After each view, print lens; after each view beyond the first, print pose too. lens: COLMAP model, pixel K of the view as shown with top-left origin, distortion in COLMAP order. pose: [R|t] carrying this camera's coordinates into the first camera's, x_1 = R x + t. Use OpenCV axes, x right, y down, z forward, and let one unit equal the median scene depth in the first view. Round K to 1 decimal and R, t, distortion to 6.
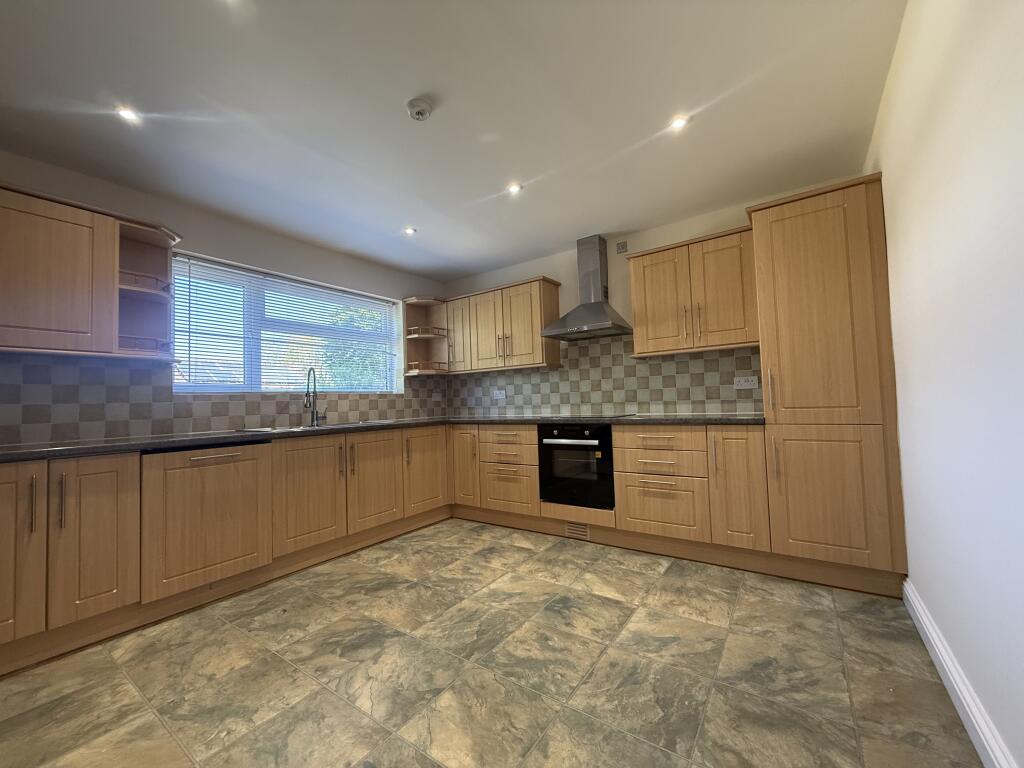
lens RADIAL K [[409.0, 0, 512.3], [0, 409.0, 383.2], [0, 0, 1]] dist [-0.000648, 0.001514]
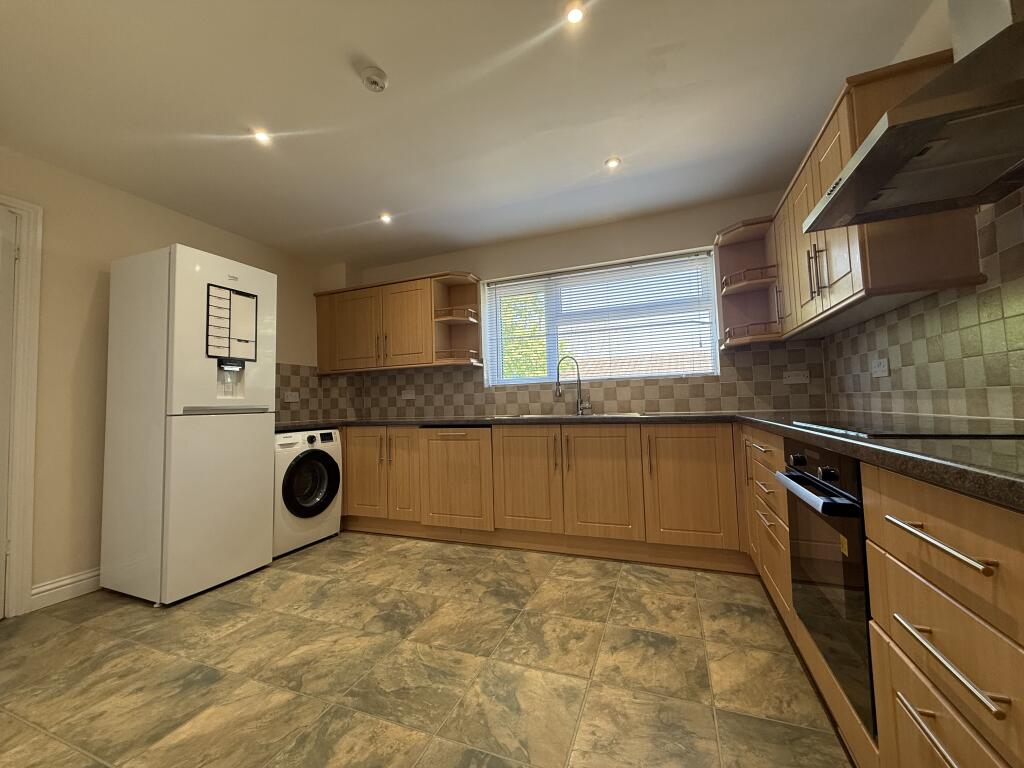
lens RADIAL K [[409.0, 0, 511.0], [0, 409.0, 389.2], [0, 0, 1]] dist [-0.000648, 0.001514]
pose [[0.234310, -0.010823, -0.972102, 0.539162], [0.068249, 0.997654, 0.005343, 0.033784], [0.969763, -0.067597, 0.234499, 0.778222]]
